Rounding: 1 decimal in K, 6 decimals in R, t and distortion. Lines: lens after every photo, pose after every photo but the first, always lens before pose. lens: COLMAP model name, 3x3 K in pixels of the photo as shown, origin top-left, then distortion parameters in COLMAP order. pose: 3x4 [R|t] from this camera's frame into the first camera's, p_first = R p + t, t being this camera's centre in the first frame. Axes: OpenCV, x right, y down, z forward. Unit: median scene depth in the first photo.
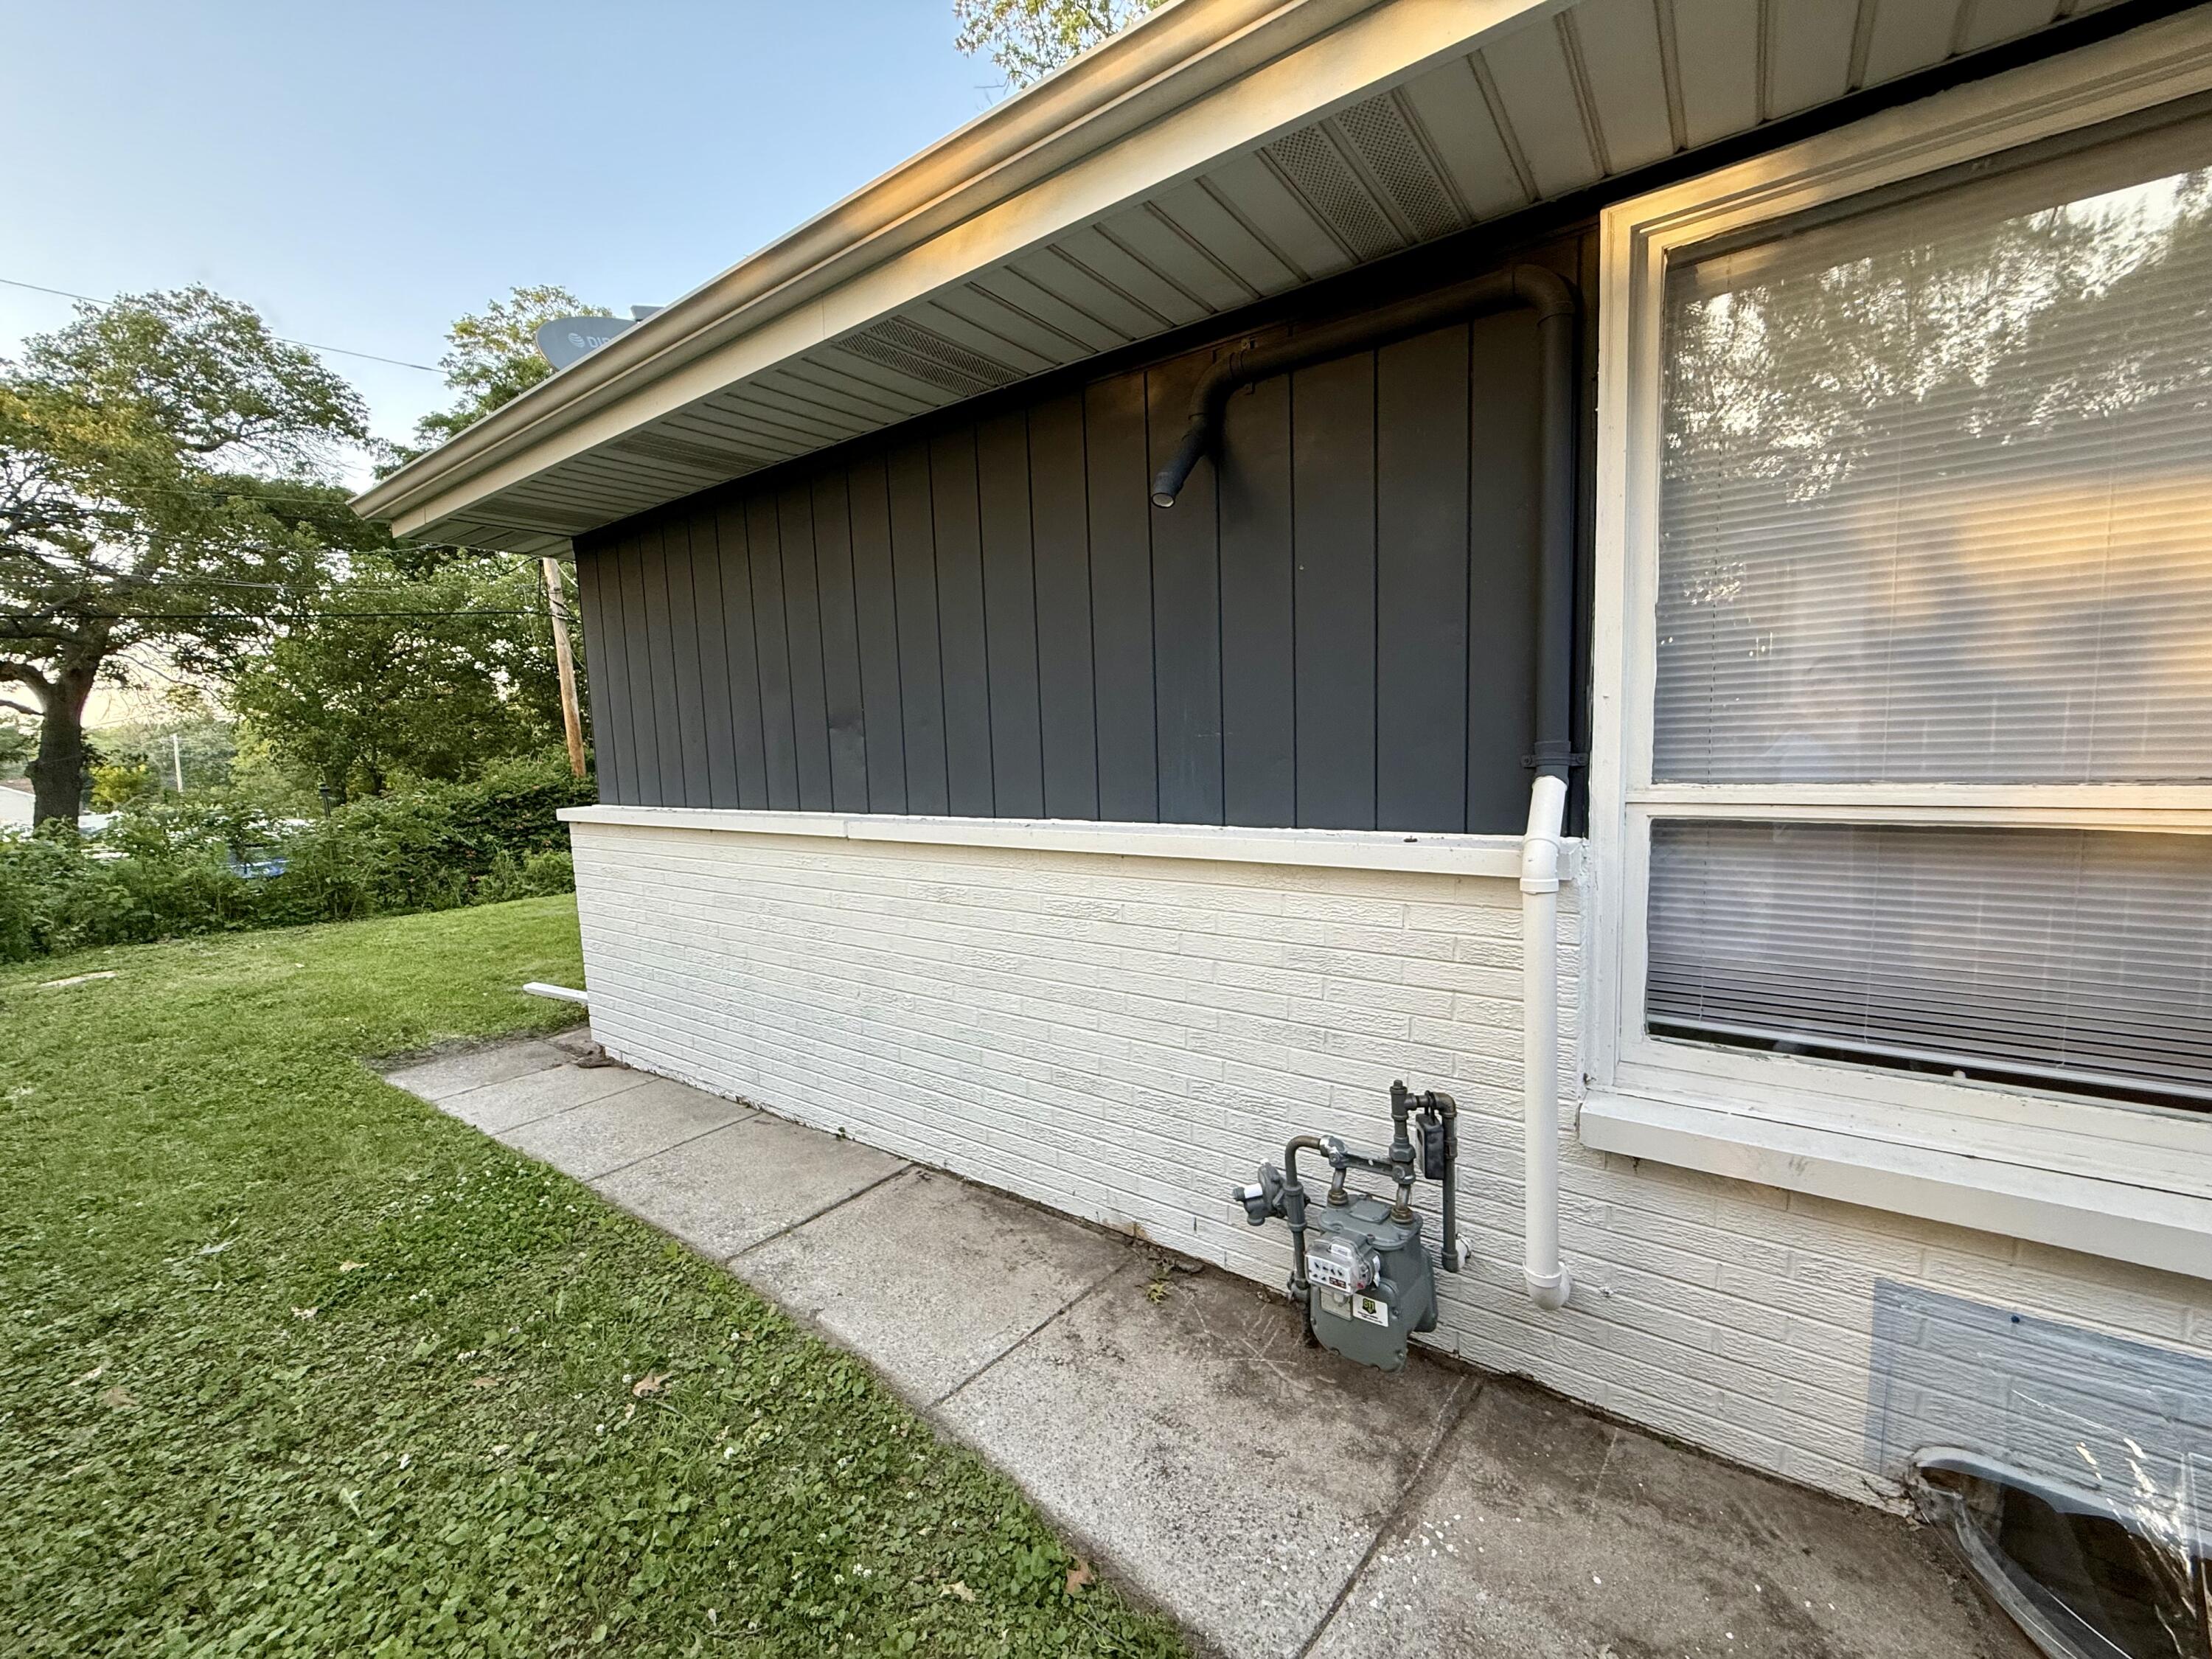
lens RADIAL K [[889.7, 0, 1094.6], [0, 889.7, 839.1], [0, 0, 1]] dist [0.004646, 0.000049]
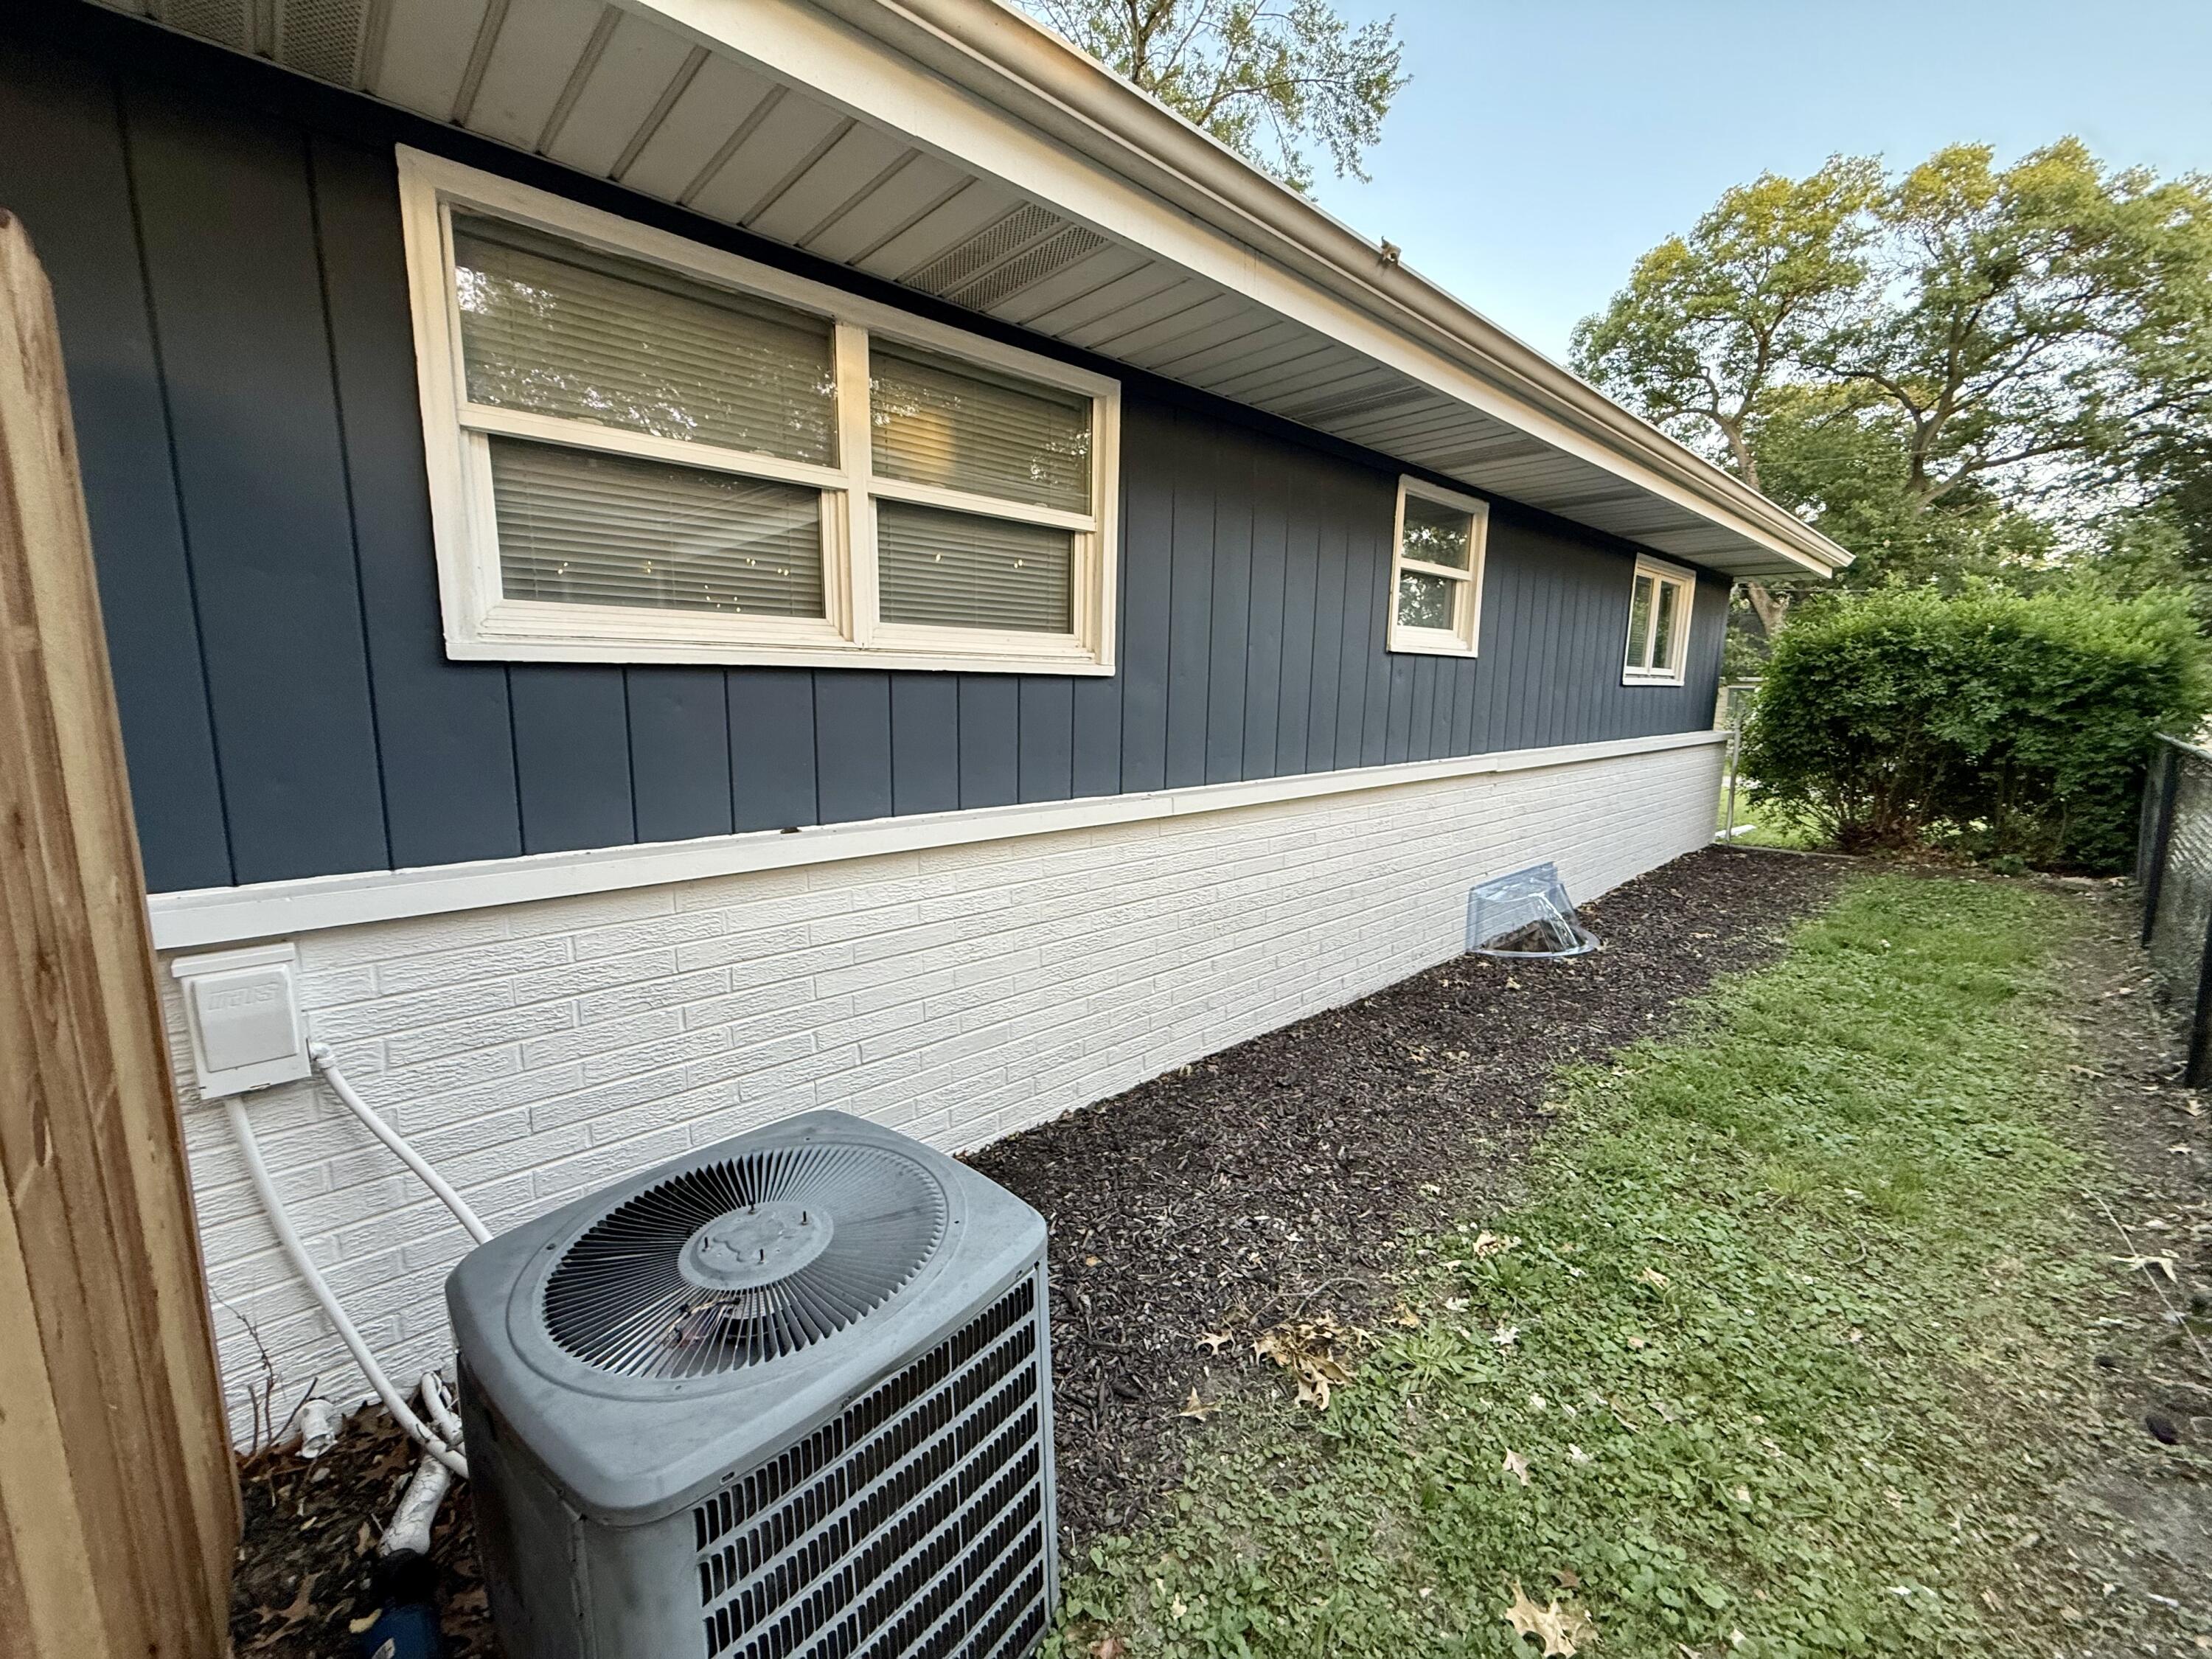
lens RADIAL K [[889.7, 0, 1093.5], [0, 889.7, 825.6], [0, 0, 1]] dist [0.004646, 0.000049]
pose [[0.201809, -0.107860, 0.973468, -0.643331], [0.106800, 0.990414, 0.087597, -0.059549], [-0.973585, 0.086289, 0.211394, 0.505793]]
